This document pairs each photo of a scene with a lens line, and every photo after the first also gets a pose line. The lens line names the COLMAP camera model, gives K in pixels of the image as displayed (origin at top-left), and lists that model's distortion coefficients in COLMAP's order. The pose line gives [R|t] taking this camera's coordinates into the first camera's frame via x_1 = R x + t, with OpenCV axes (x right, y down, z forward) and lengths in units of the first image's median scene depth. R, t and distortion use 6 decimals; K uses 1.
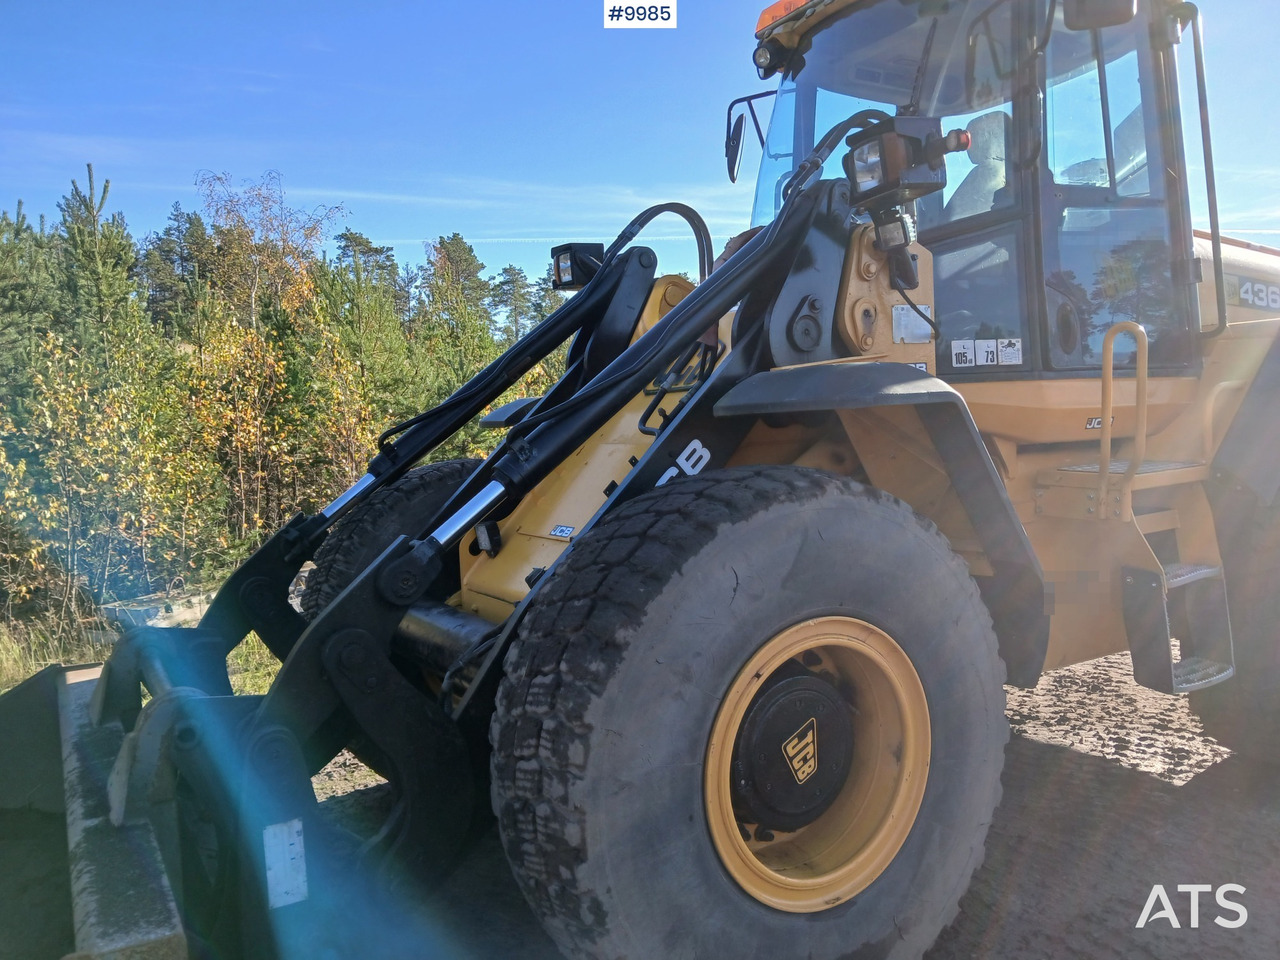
lens RADIAL K [[1018.2, 0, 640.0], [0, 1018.2, 480.0], [0, 0, 1]] dist [0.080351, -0.159945]
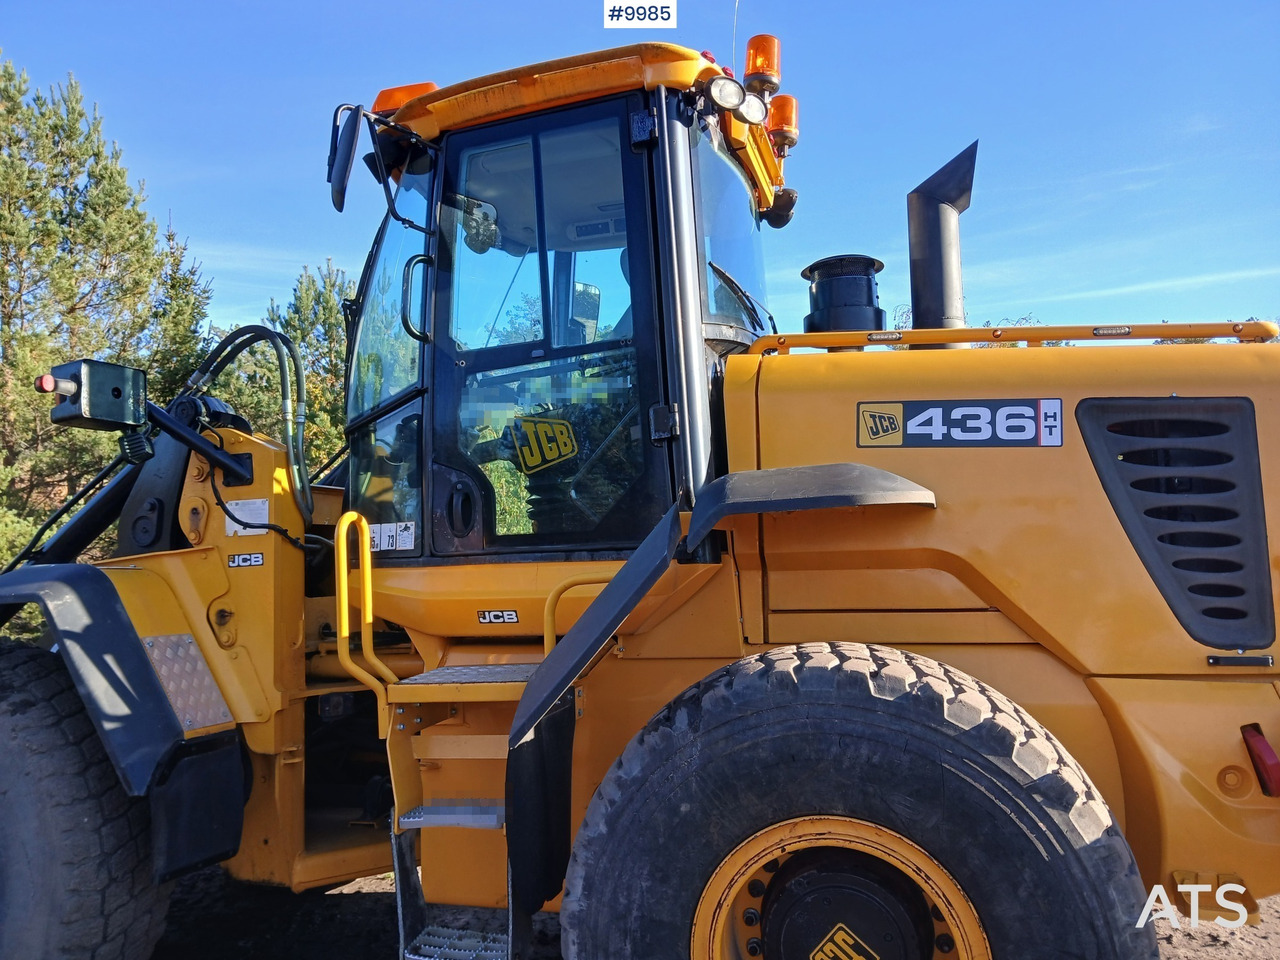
lens RADIAL K [[990.4, 0, 653.1], [0, 990.4, 481.7], [0, 0, 1]] dist [0.084318, -0.171628]
pose [[0.672336, -0.032702, -0.739523, 1.254759], [-0.037284, 0.996260, -0.077952, -0.117800], [0.739306, 0.079982, 0.668602, 0.584901]]
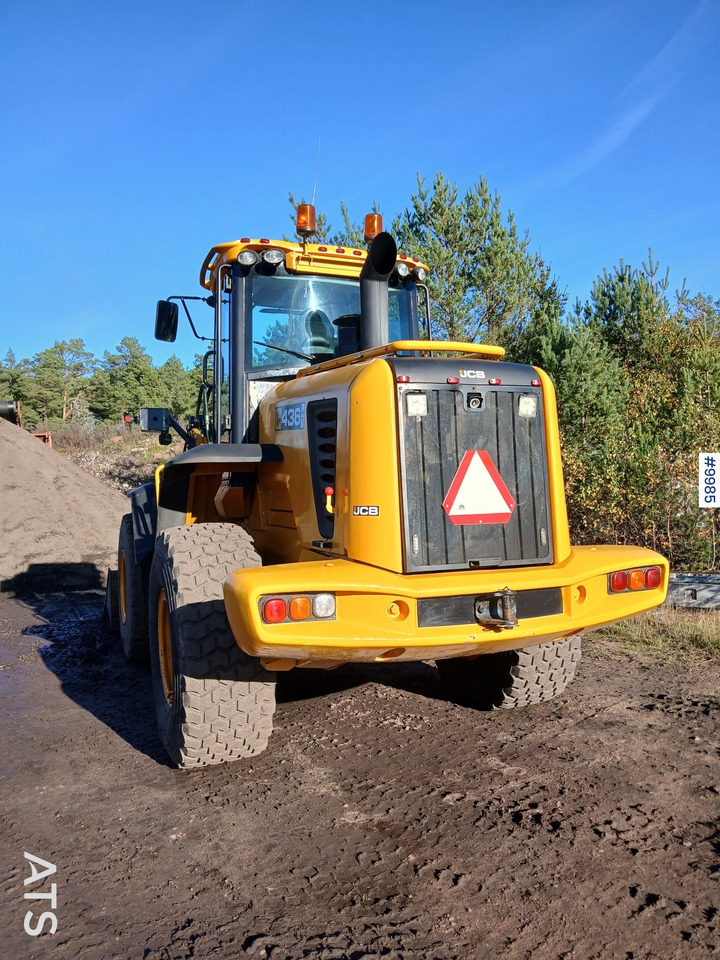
lens RADIAL K [[765.3, 0, 360.0], [0, 765.3, 480.0], [0, 0, 1]] dist [0.068417, -0.144428]
pose [[-0.190314, 0.039603, -0.980924, 2.021975], [-0.017324, 0.998895, 0.043690, -0.195658], [0.981570, 0.025308, -0.189418, 1.683422]]
